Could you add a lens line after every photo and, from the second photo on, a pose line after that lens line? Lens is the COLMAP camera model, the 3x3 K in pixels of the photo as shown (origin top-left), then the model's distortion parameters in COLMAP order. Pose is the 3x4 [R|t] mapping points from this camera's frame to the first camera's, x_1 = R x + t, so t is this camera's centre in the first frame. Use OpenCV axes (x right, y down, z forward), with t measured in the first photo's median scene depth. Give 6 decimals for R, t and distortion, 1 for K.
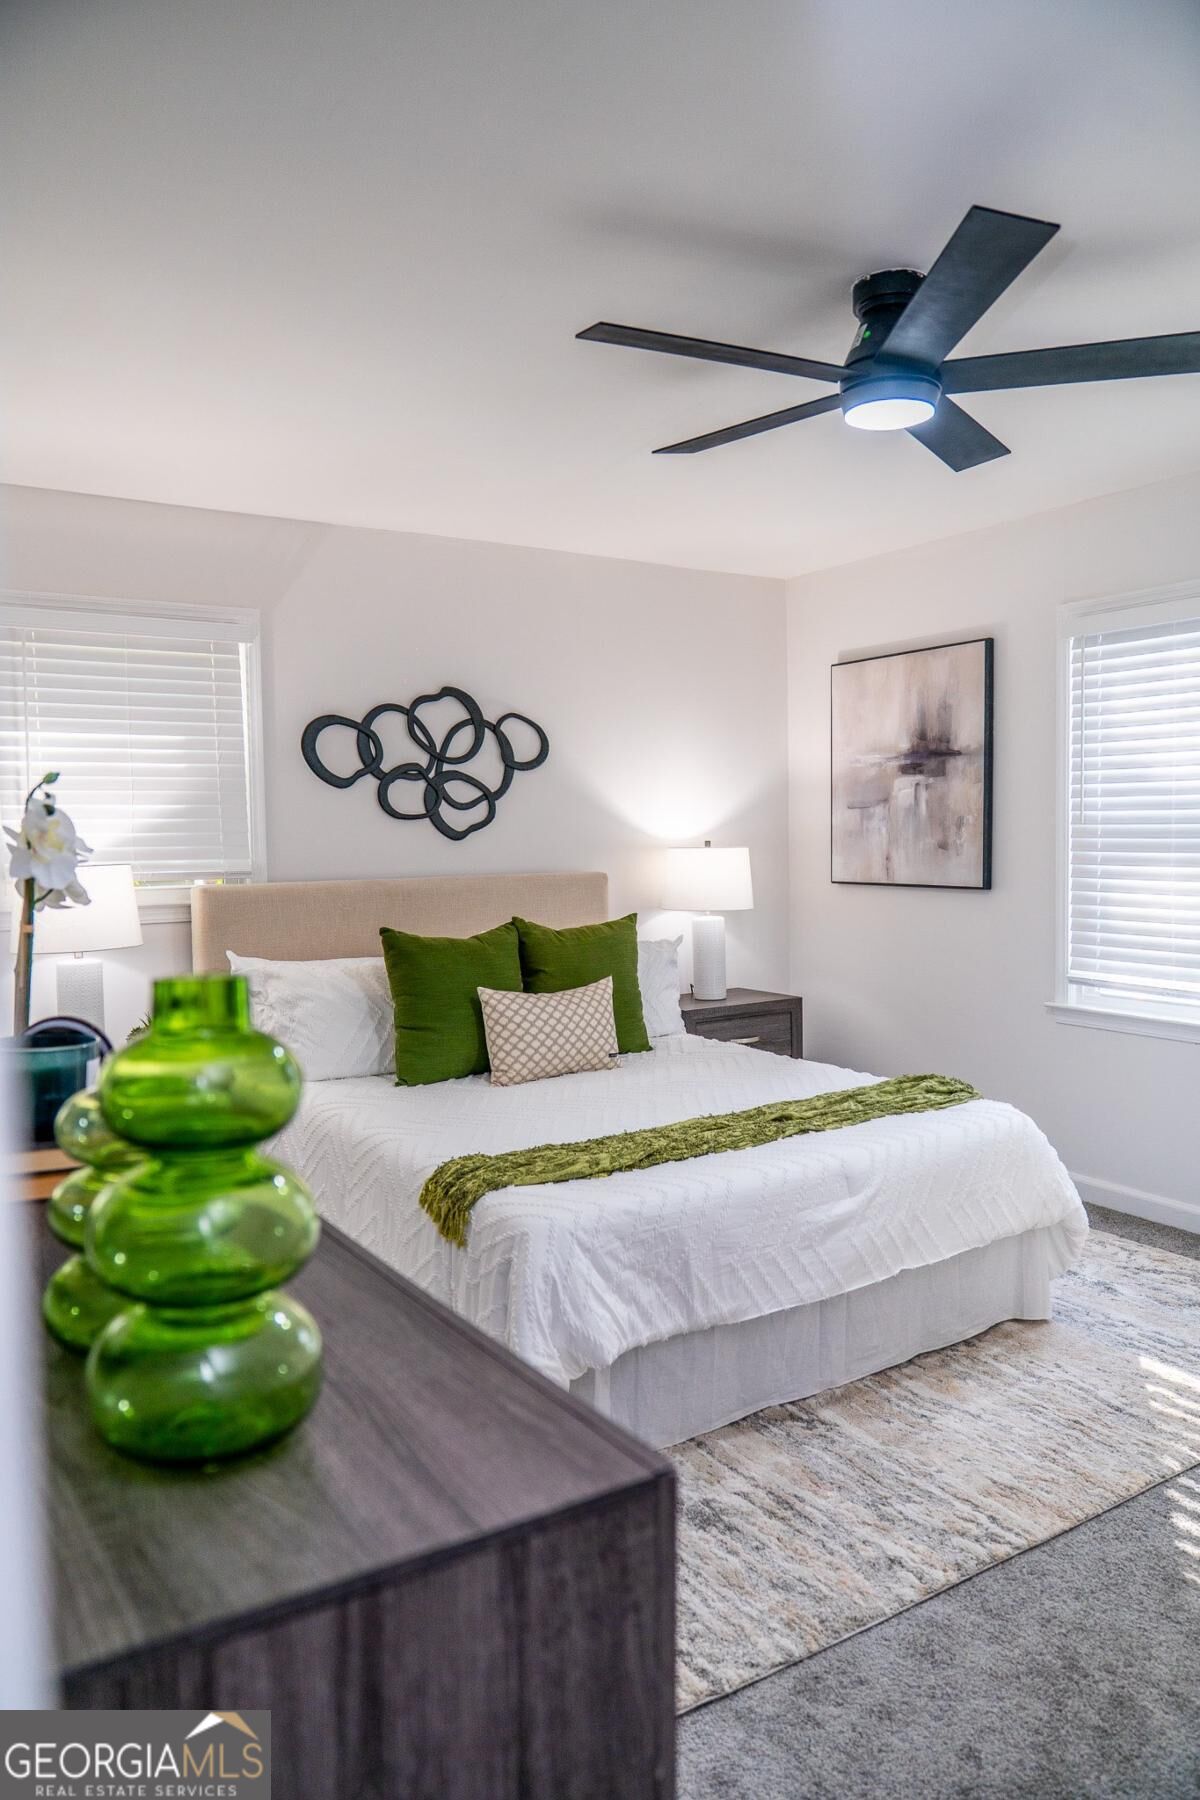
lens RADIAL K [[1271.7, 0, 563.0], [0, 1271.7, 904.0], [0, 0, 1]] dist [-0.034949, 0.033416]
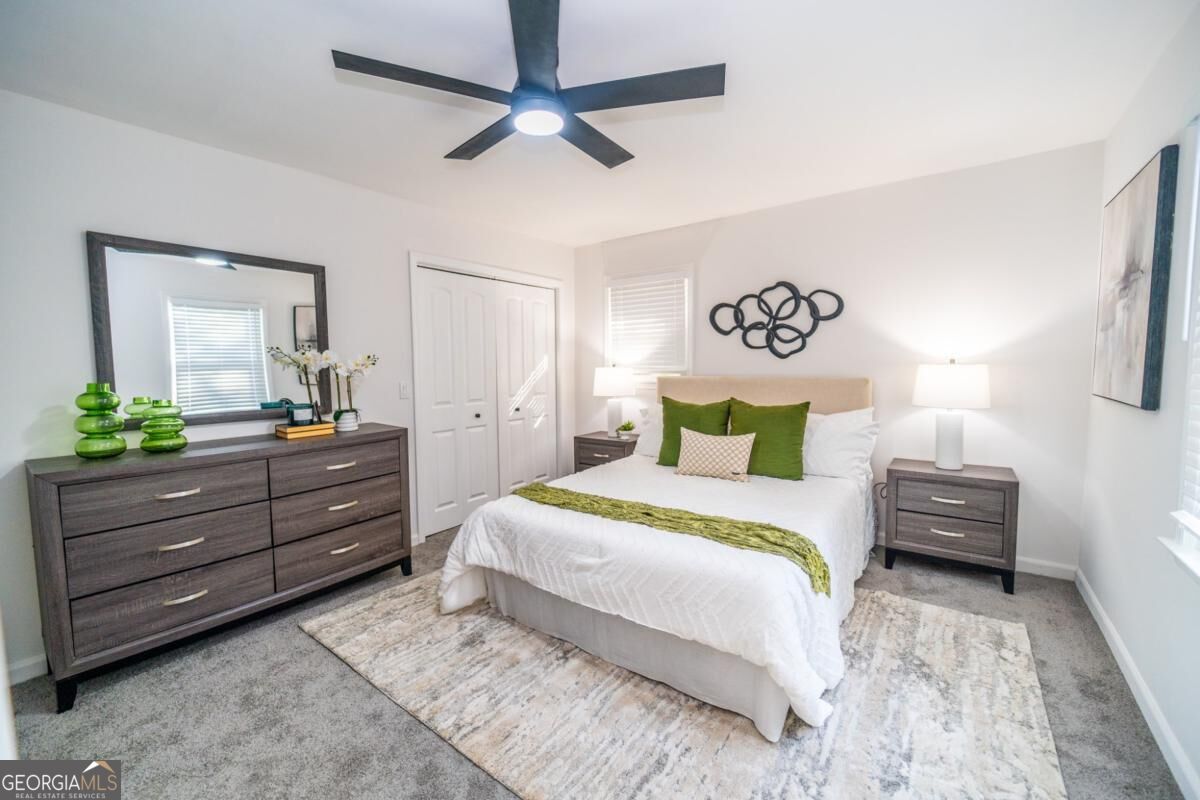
lens RADIAL K [[481.4, 0, 599.2], [0, 481.4, 396.5], [0, 0, 1]] dist [0.000021, -0.000262]
pose [[0.351898, 0.077776, -0.932802, 0.546452], [-0.045149, 0.996792, 0.066079, -0.028827], [0.934949, 0.018862, 0.354281, 0.483908]]
